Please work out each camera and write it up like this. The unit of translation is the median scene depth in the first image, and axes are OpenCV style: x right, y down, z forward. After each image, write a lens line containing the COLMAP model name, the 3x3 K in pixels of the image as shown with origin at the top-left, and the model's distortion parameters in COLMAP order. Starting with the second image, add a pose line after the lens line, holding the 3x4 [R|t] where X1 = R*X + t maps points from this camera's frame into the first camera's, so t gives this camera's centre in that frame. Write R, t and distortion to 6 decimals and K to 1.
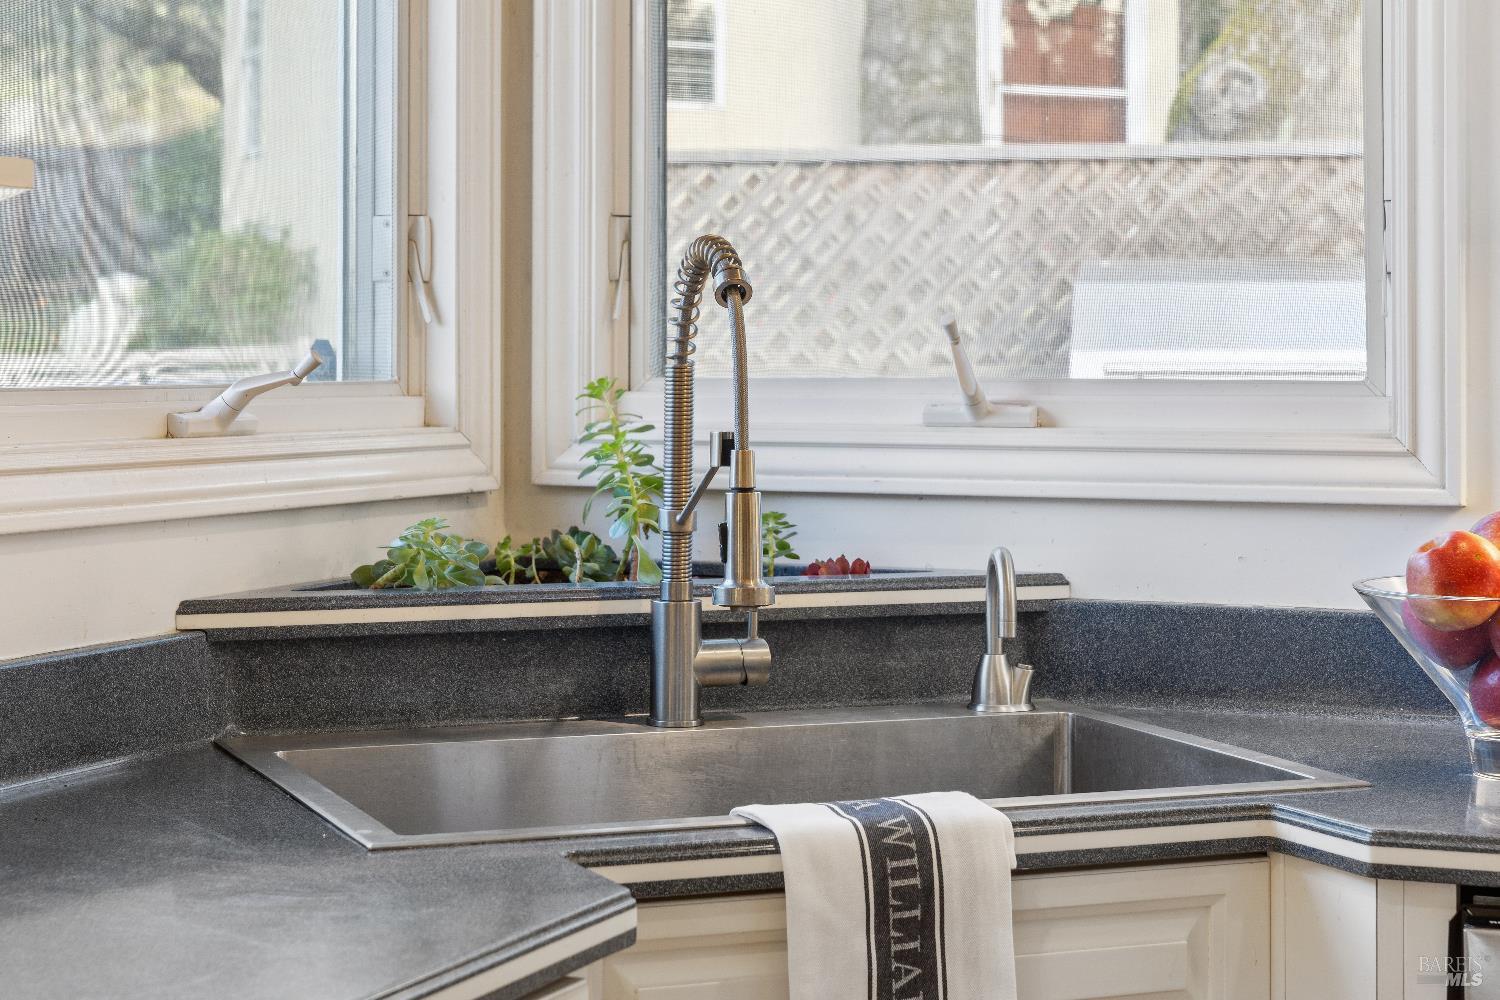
lens RADIAL K [[3000.4, 0, 750.0], [0, 3000.4, 500.0], [0, 0, 1]] dist [0.028575, -0.003007]
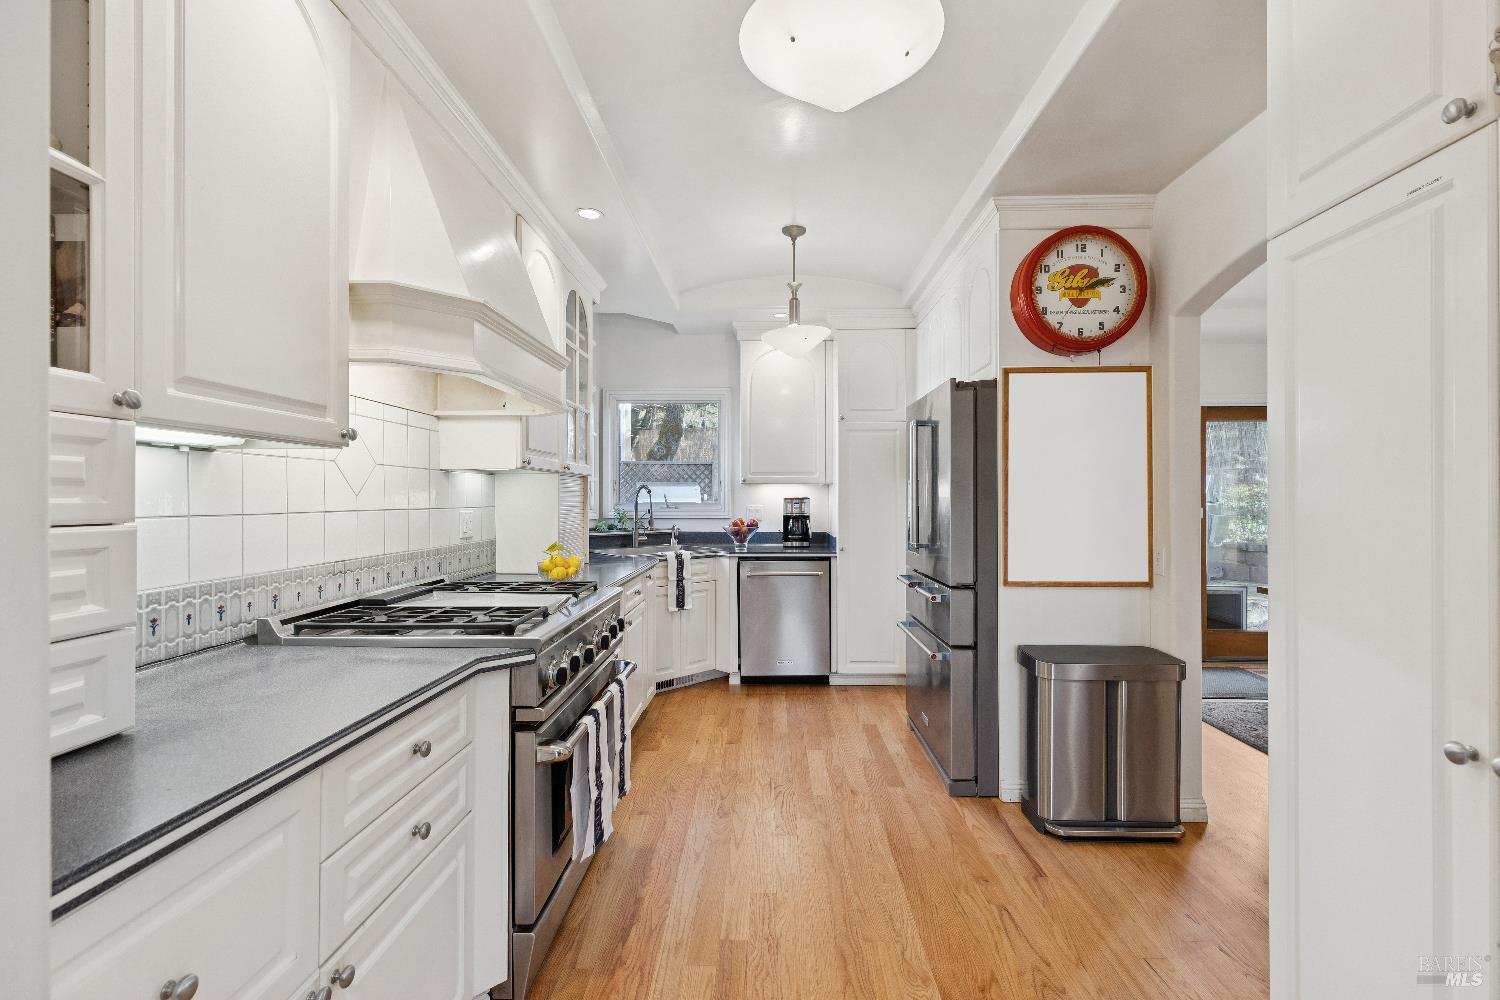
lens RADIAL K [[671.4, 0, 750.0], [0, 671.4, 500.0], [0, 0, 1]] dist [0.002513, 0.000487]
pose [[0.939285, -0.001080, 0.343137, -0.347505], [0.015580, 0.999098, -0.039504, 0.024776], [-0.342785, 0.042452, 0.938454, -0.763315]]
